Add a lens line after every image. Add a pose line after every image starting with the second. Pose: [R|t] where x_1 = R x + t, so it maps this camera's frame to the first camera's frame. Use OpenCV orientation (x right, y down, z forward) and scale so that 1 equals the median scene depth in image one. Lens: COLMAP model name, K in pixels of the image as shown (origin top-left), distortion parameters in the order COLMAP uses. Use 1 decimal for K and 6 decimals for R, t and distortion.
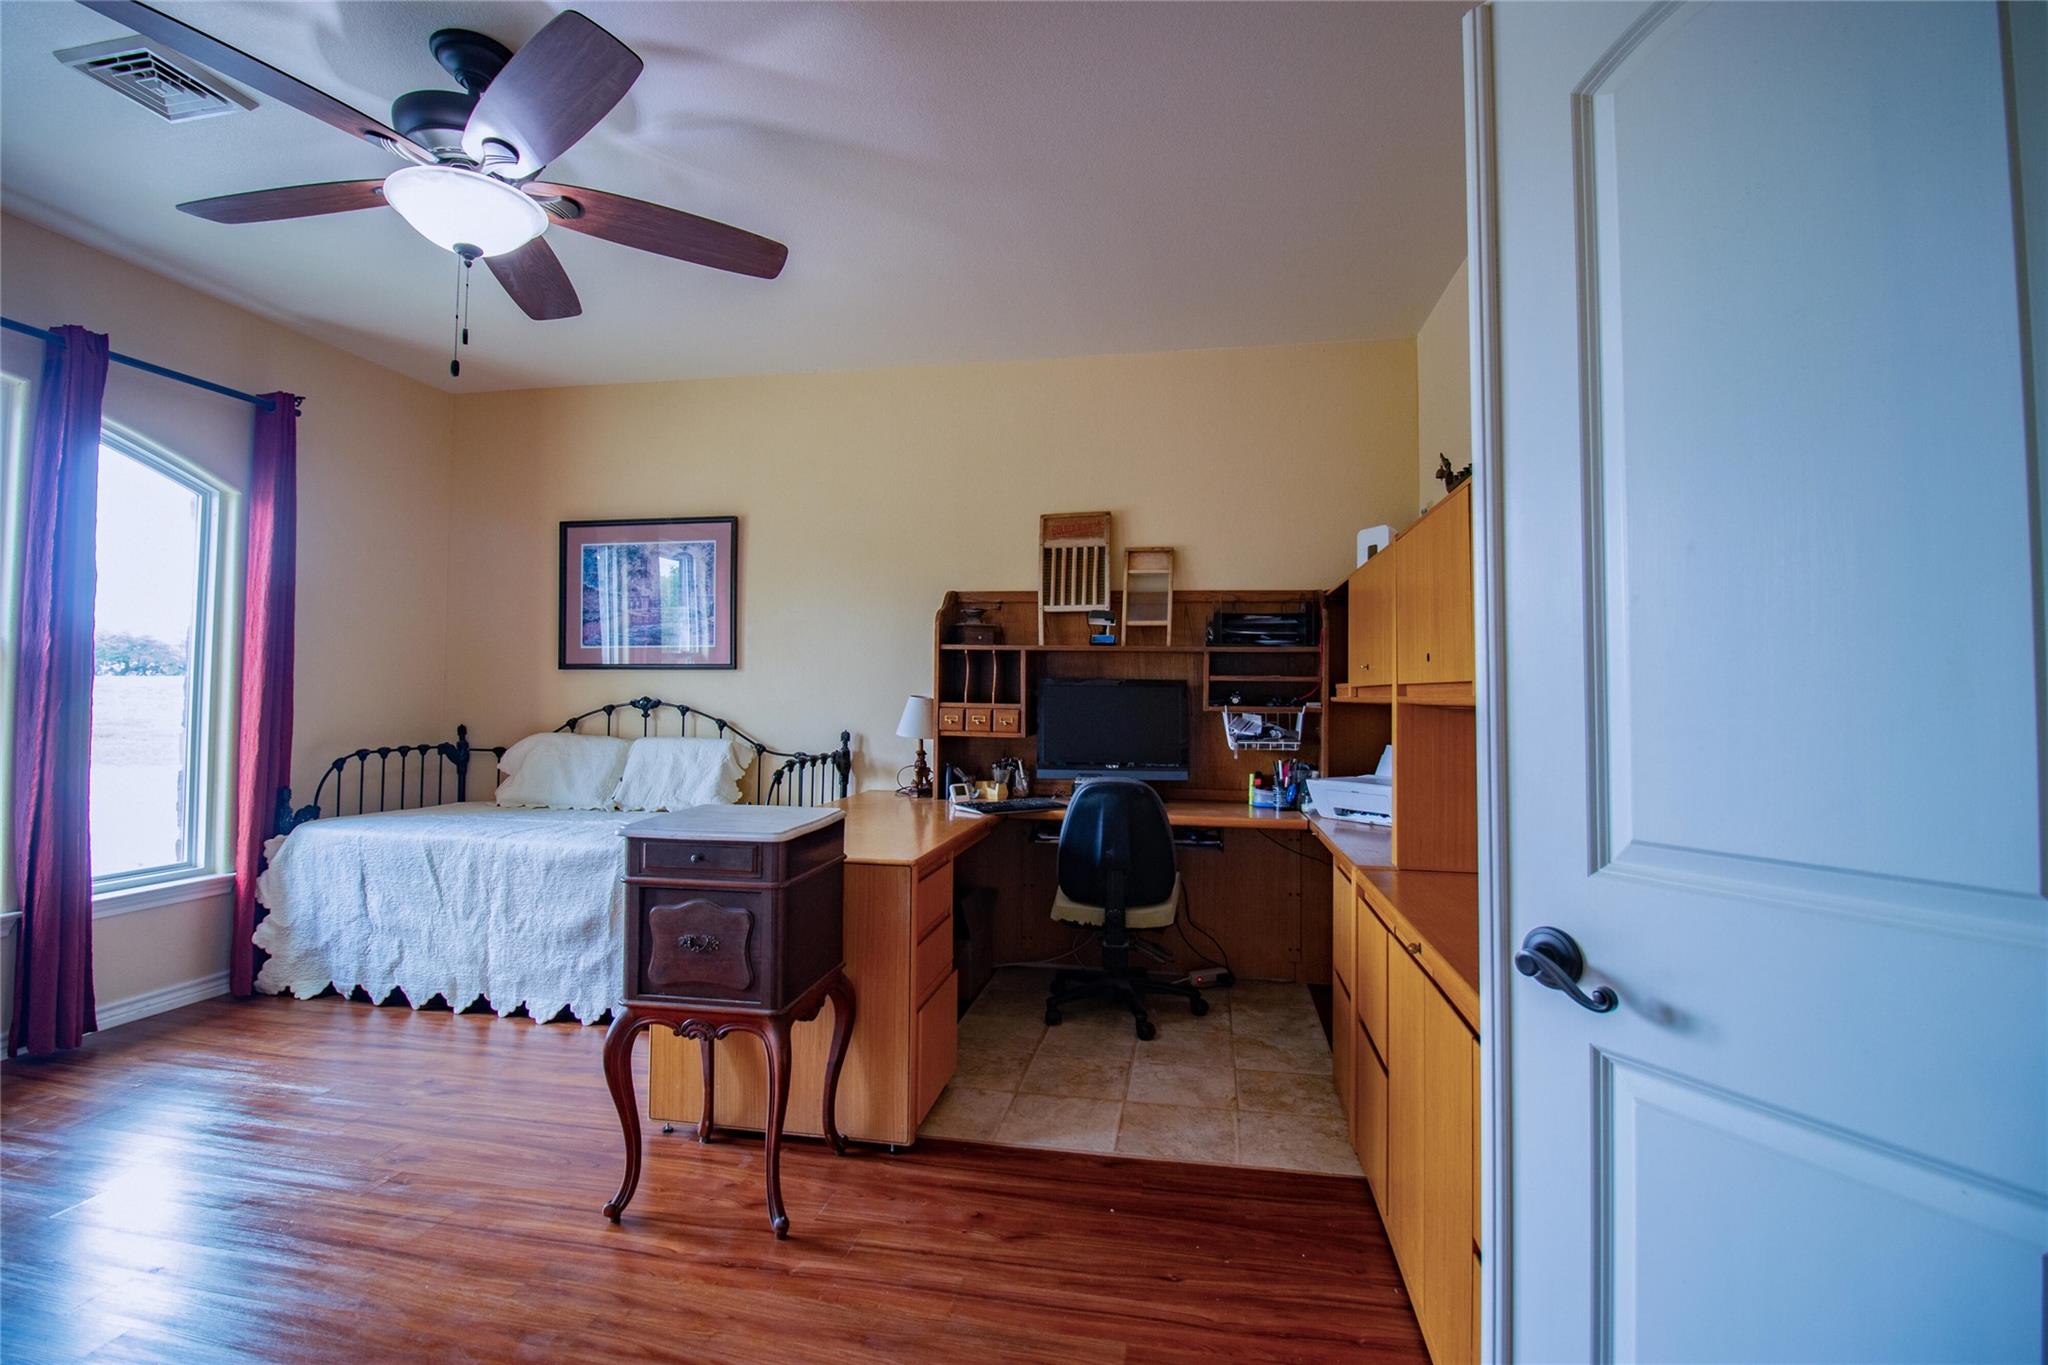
lens RADIAL K [[962.6, 0, 1031.4], [0, 962.6, 655.5], [0, 0, 1]] dist [-0.021226, -0.001472]
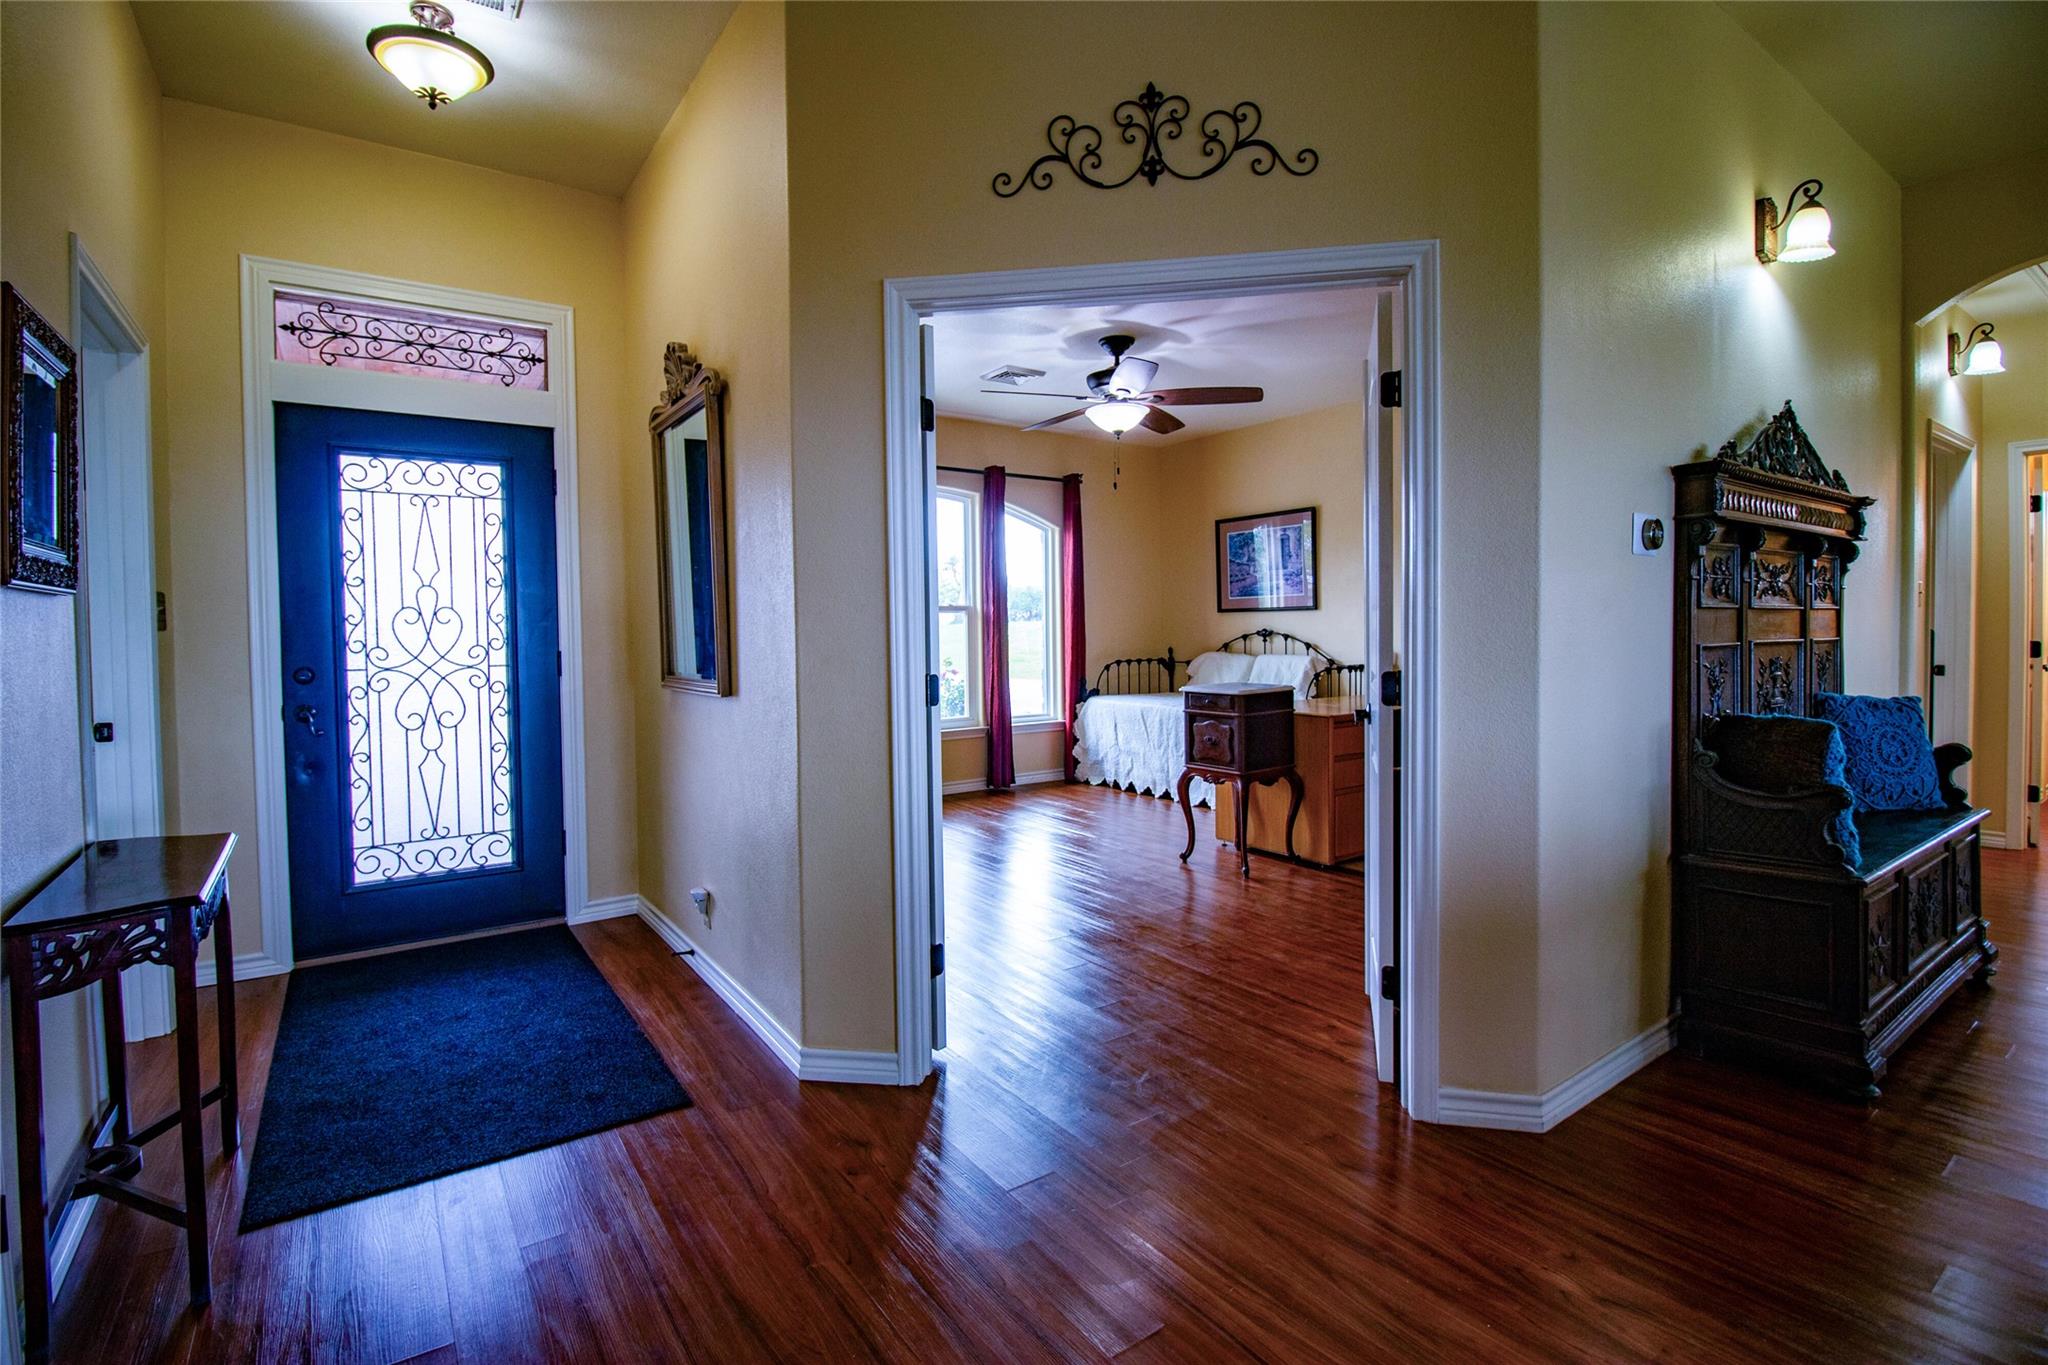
lens RADIAL K [[944.8, 0, 1019.7], [0, 944.8, 654.7], [0, 0, 1]] dist [0.001482, -0.014047]
pose [[0.712184, 0.003732, -0.701983, 0.497151], [0.044509, 0.997734, 0.050460, -0.013517], [0.700580, -0.067182, 0.710404, -0.481735]]
